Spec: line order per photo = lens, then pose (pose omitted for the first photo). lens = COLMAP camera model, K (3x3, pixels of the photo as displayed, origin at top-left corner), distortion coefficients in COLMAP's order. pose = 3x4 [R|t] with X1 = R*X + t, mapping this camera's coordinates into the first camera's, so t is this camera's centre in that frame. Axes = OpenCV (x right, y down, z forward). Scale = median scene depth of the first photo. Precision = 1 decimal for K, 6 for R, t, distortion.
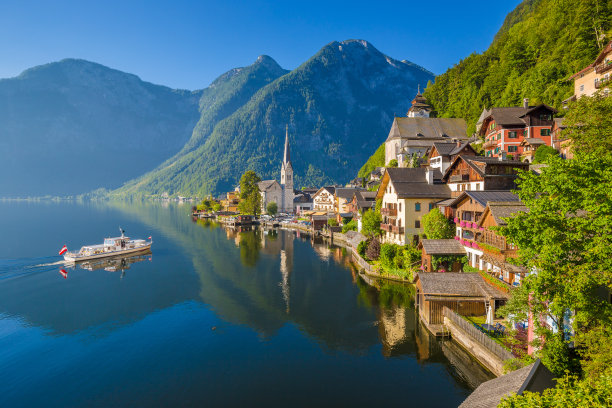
lens RADIAL K [[336.3, 0, 308.0], [0, 336.3, 201.7], [0, 0, 1]] dist [-0.017341, 0.006040]
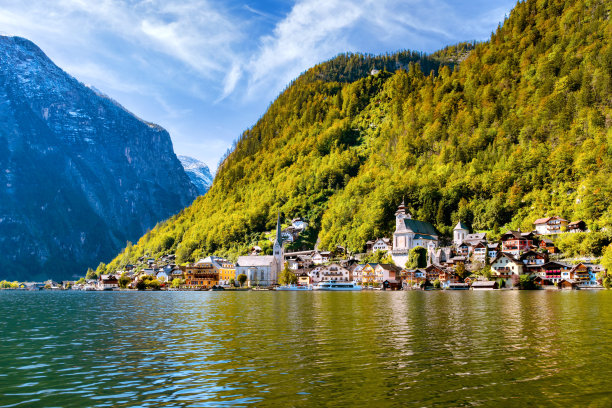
lens RADIAL K [[510.8, 0, 306.0], [0, 510.8, 206.5], [0, 0, 1]] dist [0.033844, 0.001246]
pose [[0.721076, 0.102201, 0.685277, -1.545726], [0.021010, 0.985381, -0.169066, 0.080217], [-0.692537, 0.136308, 0.708387, -0.333156]]
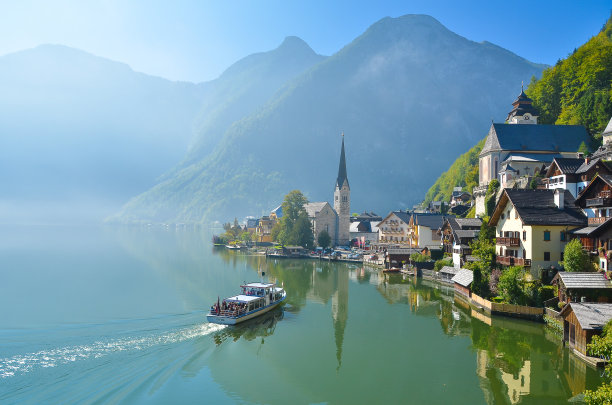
lens RADIAL K [[467.2, 0, 310.7], [0, 467.2, 204.6], [0, 0, 1]] dist [-0.050807, 0.020199]
pose [[0.996884, 0.016861, -0.077055, -0.069783], [-0.021596, 0.997902, -0.061040, 0.008667], [0.075864, 0.062514, 0.995157, -0.078667]]
